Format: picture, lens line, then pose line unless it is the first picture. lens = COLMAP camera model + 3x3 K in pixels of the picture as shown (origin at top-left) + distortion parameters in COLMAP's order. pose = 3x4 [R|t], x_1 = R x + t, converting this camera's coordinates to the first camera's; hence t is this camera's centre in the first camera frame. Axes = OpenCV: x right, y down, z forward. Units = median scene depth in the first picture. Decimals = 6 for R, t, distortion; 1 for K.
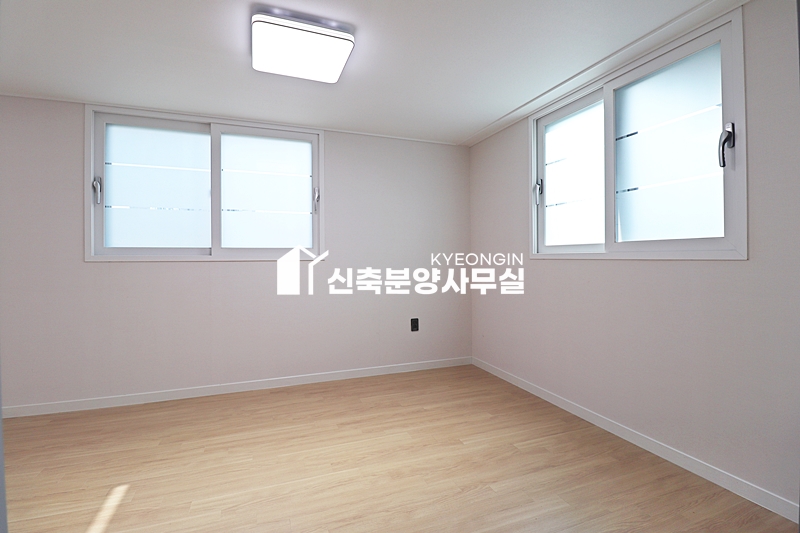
lens RADIAL K [[375.1, 0, 395.5], [0, 375.1, 261.0], [0, 0, 1]] dist [-0.007954, -0.010836]
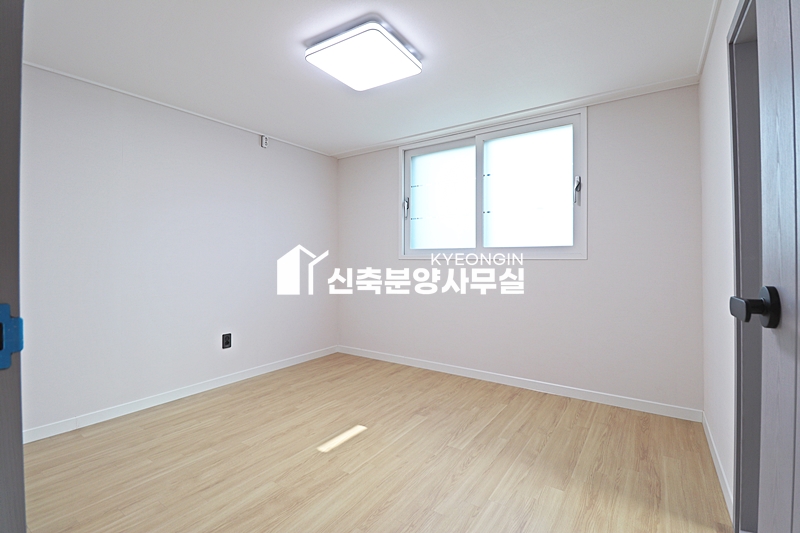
lens RADIAL K [[375.1, 0, 394.9], [0, 375.1, 267.7], [0, 0, 1]] dist [-0.007954, -0.010836]
pose [[0.551795, 0.011550, -0.833900, 0.343564], [-0.016175, 0.999864, 0.003145, 0.027350], [0.833823, 0.011752, 0.551907, 0.227991]]
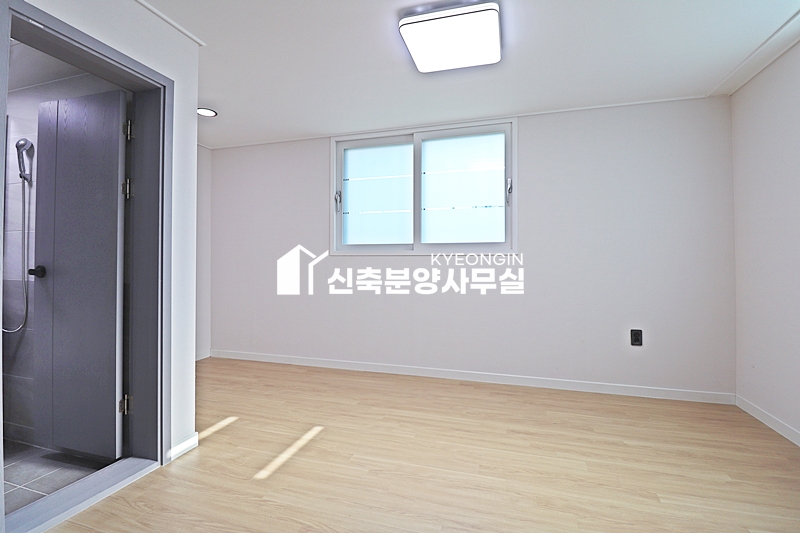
lens RADIAL K [[375.1, 0, 403.9], [0, 375.1, 263.8], [0, 0, 1]] dist [-0.007954, -0.010836]
pose [[0.786486, 0.008608, -0.617548, 0.210736], [-0.012700, 0.999917, -0.002236, 0.031928], [0.617478, 0.009602, 0.786530, 0.112543]]
